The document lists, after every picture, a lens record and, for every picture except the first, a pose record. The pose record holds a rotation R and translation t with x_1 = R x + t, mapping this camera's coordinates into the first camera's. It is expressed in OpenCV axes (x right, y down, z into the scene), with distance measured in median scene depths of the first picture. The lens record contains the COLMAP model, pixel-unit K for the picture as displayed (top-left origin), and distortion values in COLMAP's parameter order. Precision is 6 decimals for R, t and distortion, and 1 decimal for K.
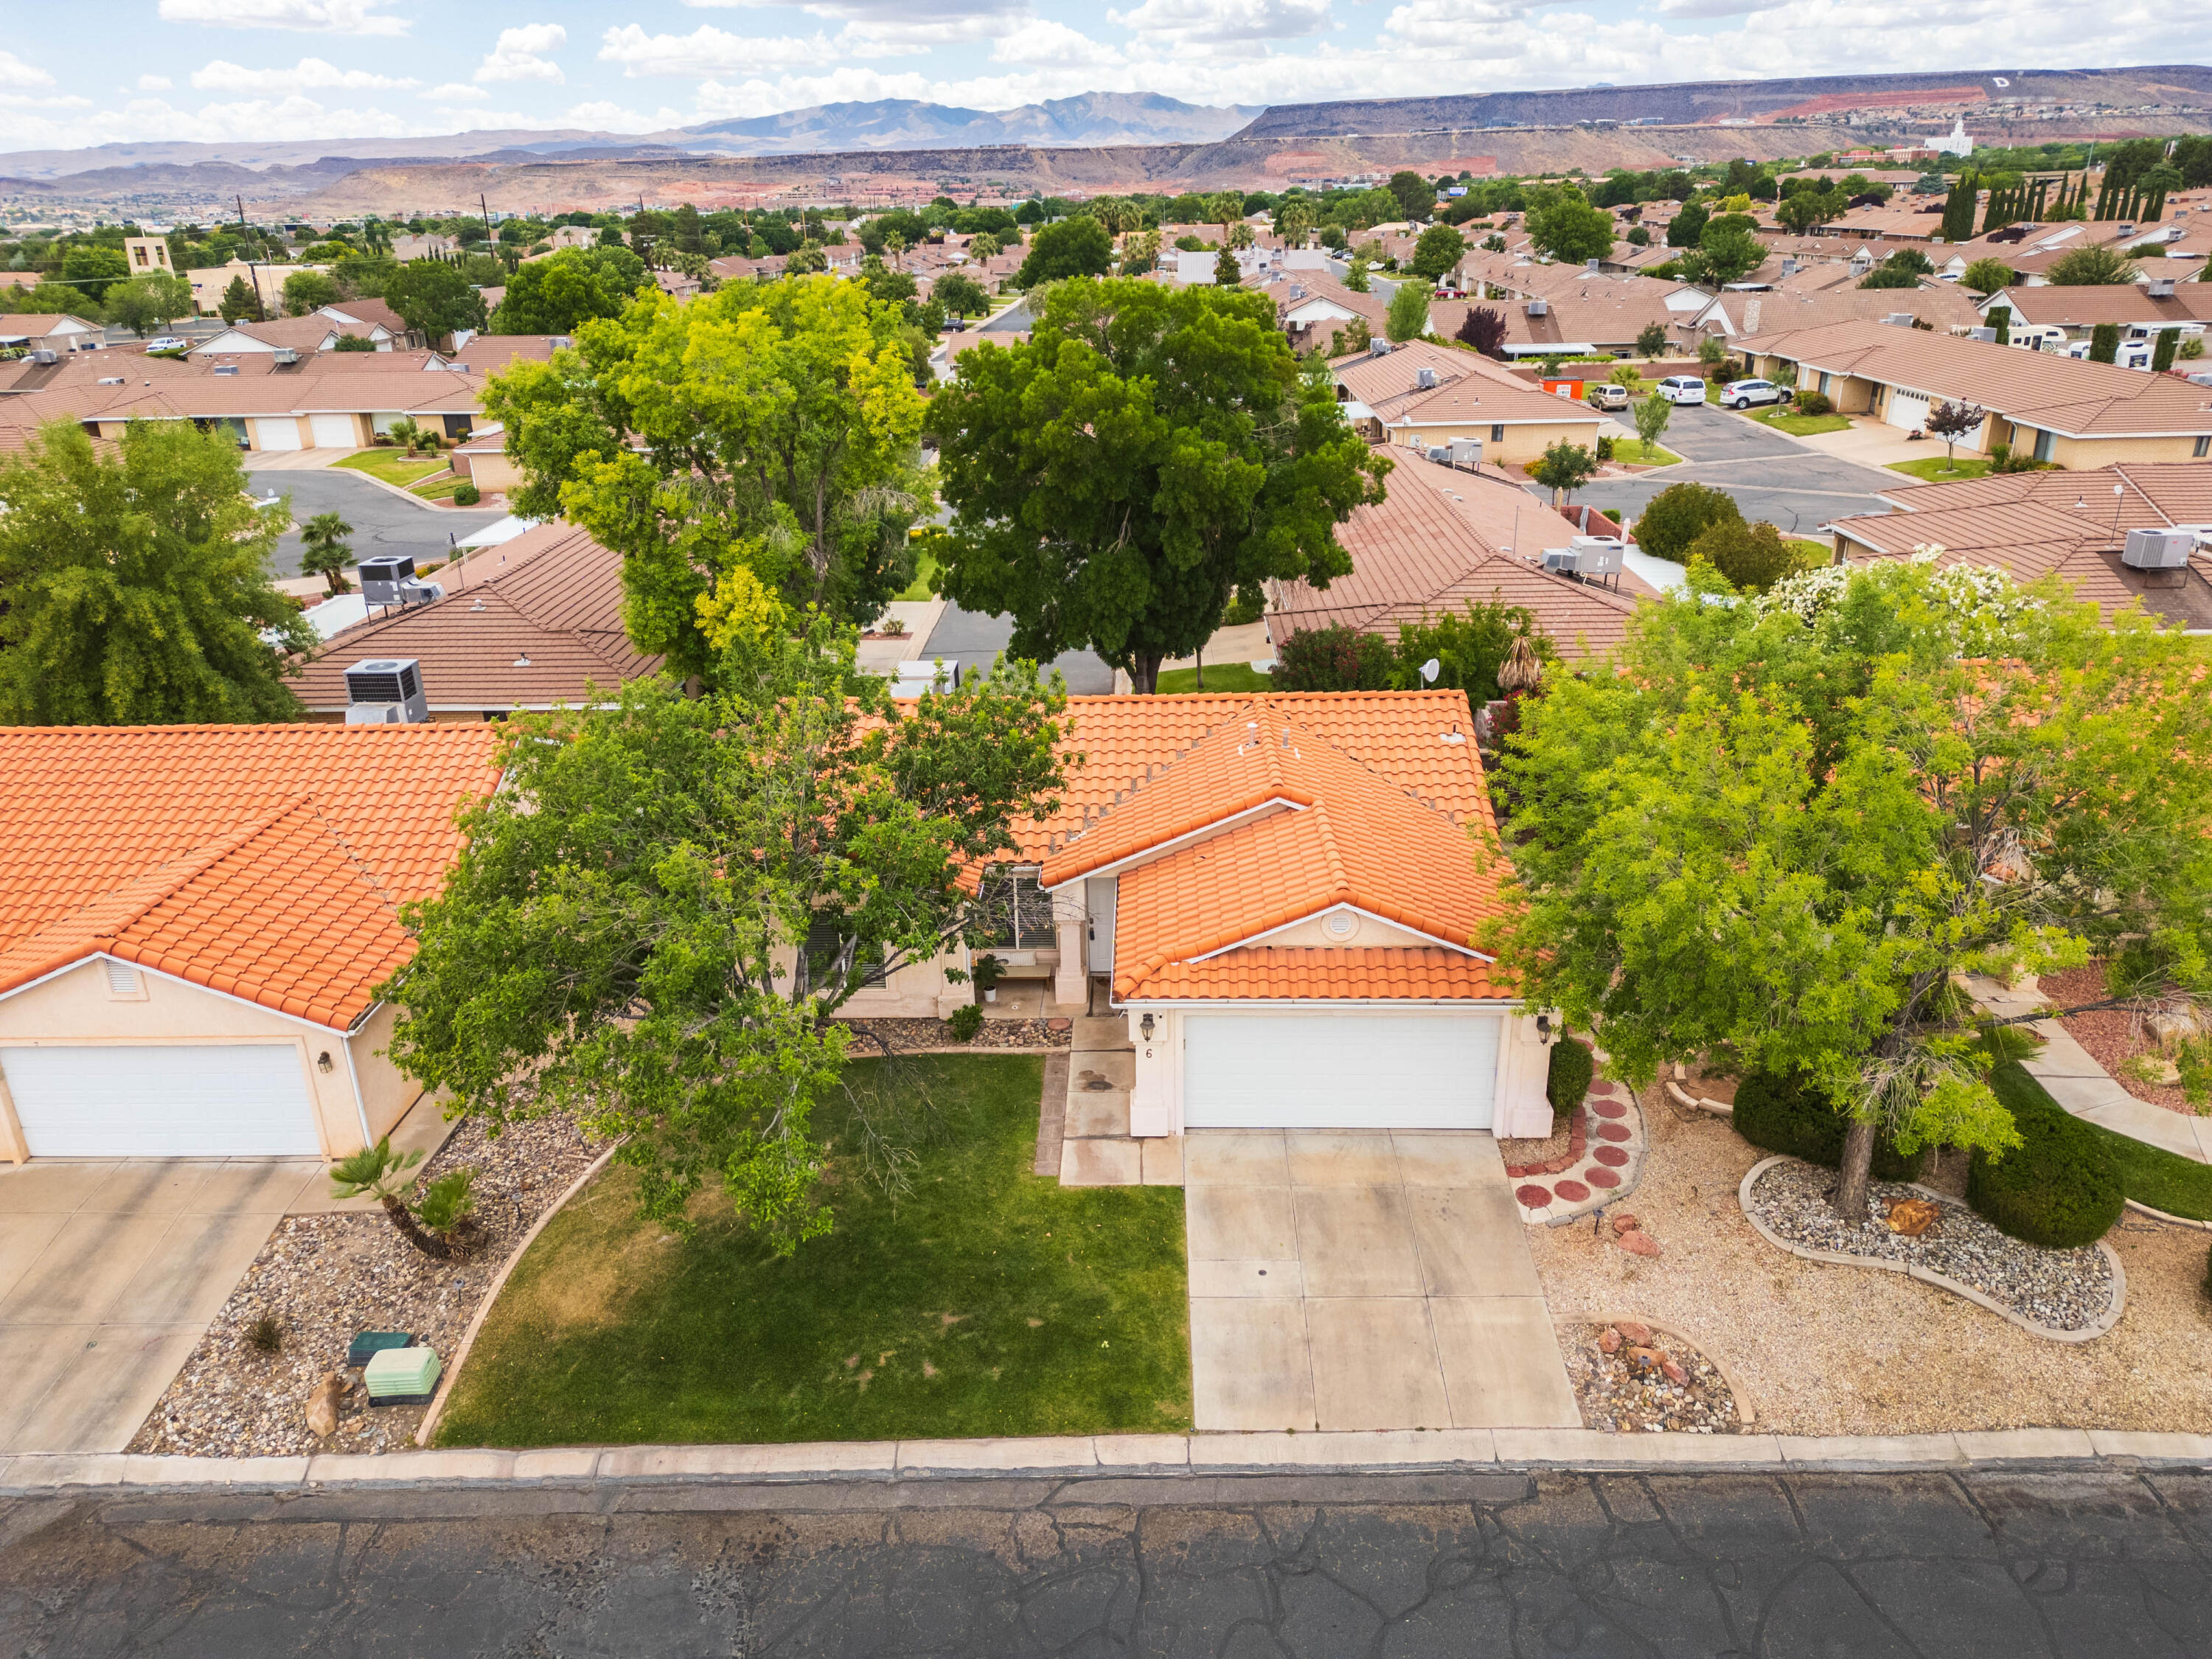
lens RADIAL K [[1549.0, 0, 1110.8], [0, 1549.0, 838.0], [0, 0, 1]] dist [0.079520, -0.074402]
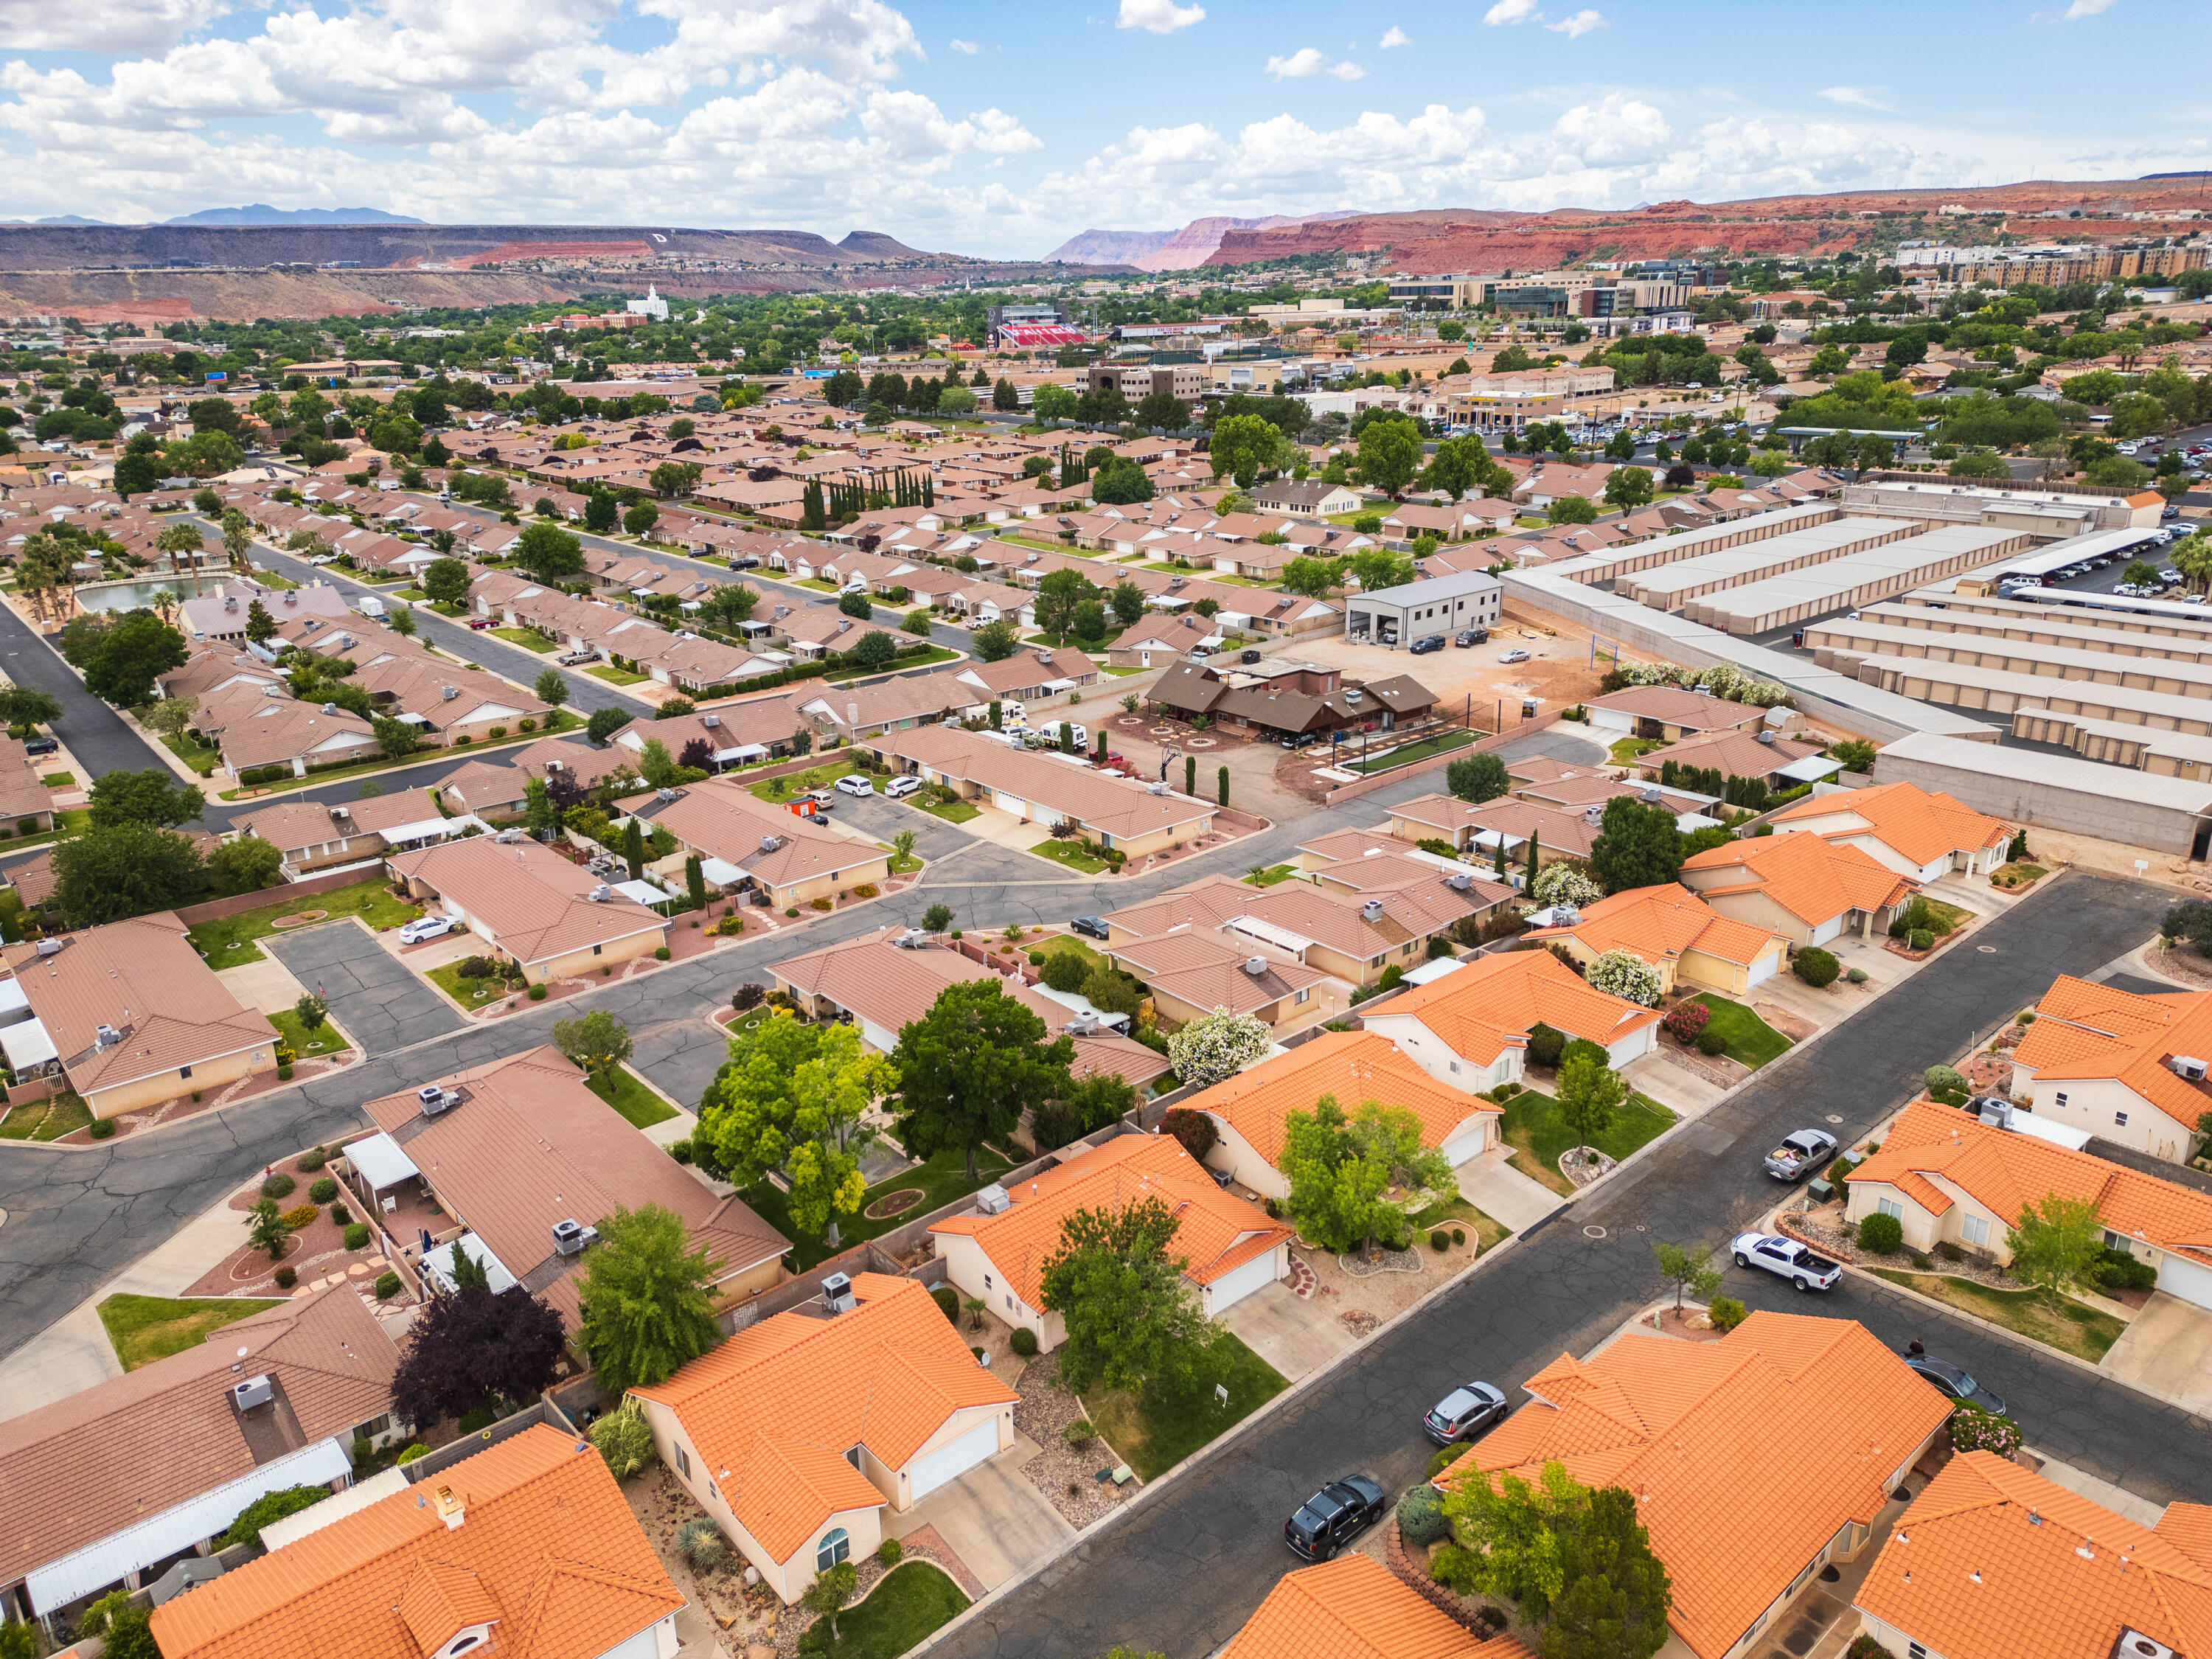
lens RADIAL K [[1549.0, 0, 1110.8], [0, 1549.0, 838.0], [0, 0, 1]] dist [0.079520, -0.074402]
pose [[0.737942, -0.220415, 0.637855, -2.005099], [0.262371, 0.964508, 0.029753, -0.947415], [-0.621775, 0.145398, 0.769581, -1.553376]]
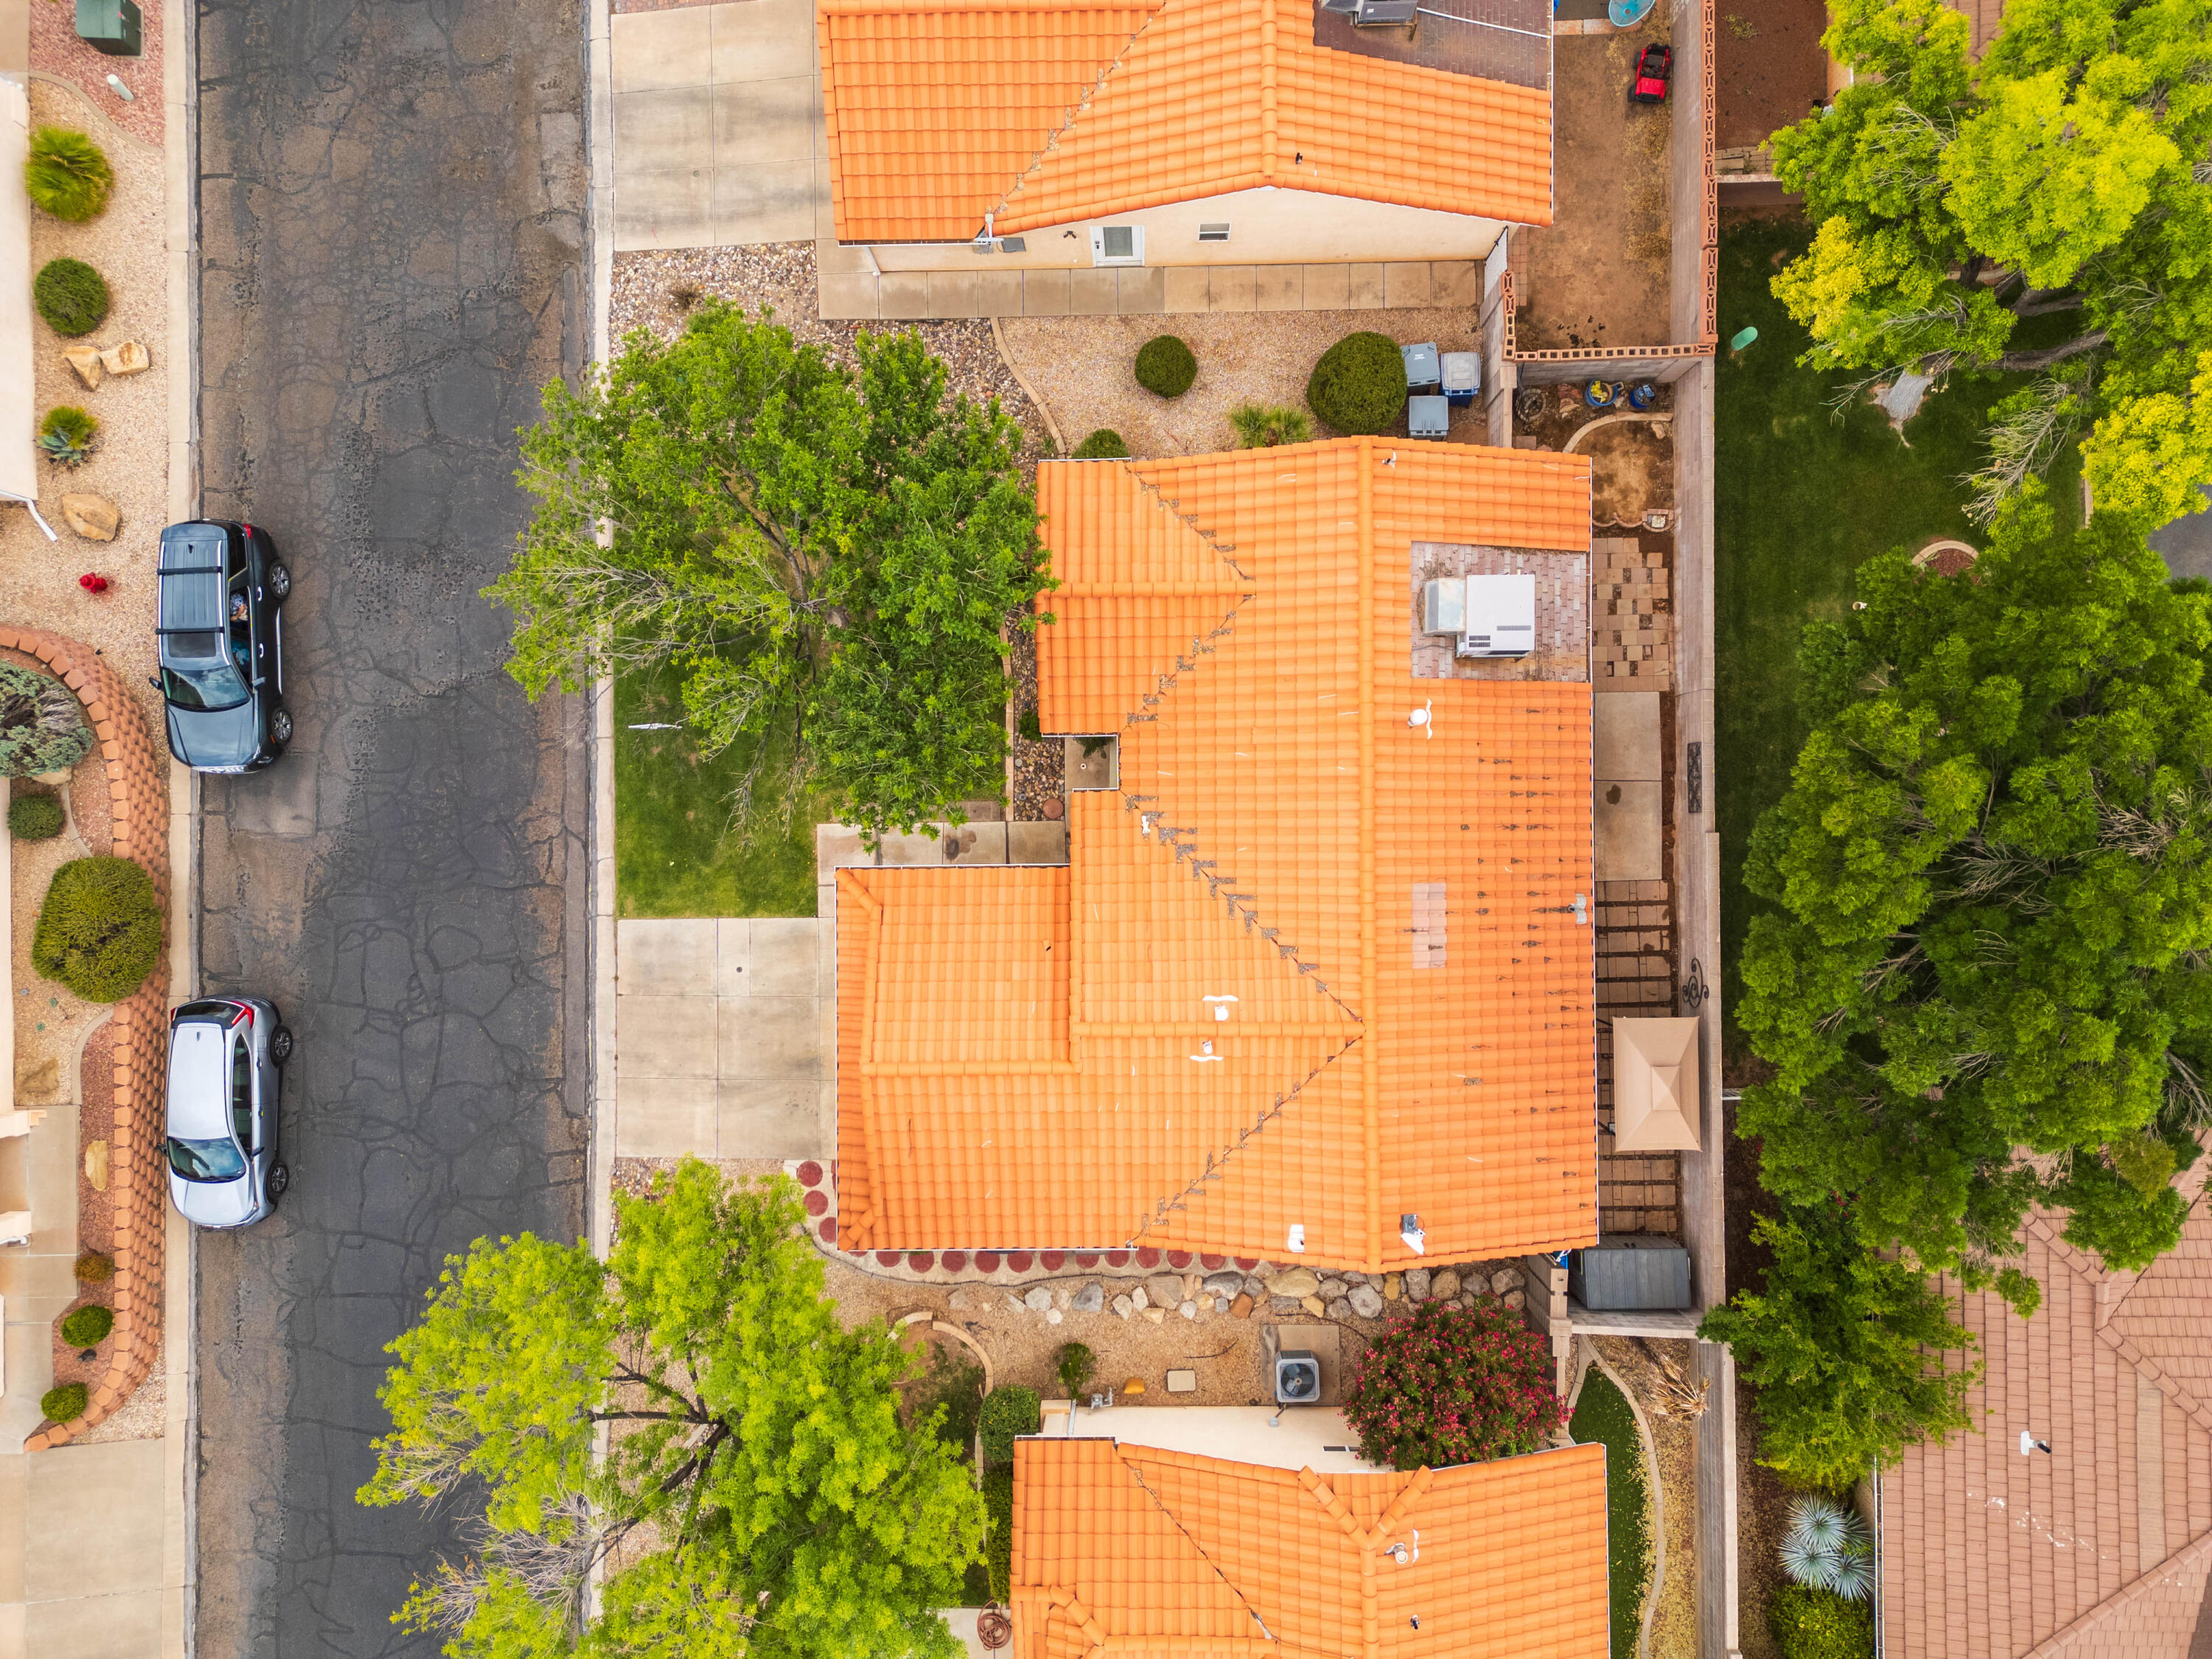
lens RADIAL K [[1474.2, 0, 1128.0], [0, 1474.2, 831.1], [0, 0, 1]] dist [0.064002, -0.061805]
pose [[0.032304, 0.999201, 0.023515, -0.046991], [-0.358600, -0.010374, 0.933434, -1.021249], [0.932932, -0.038586, 0.357979, 0.771727]]
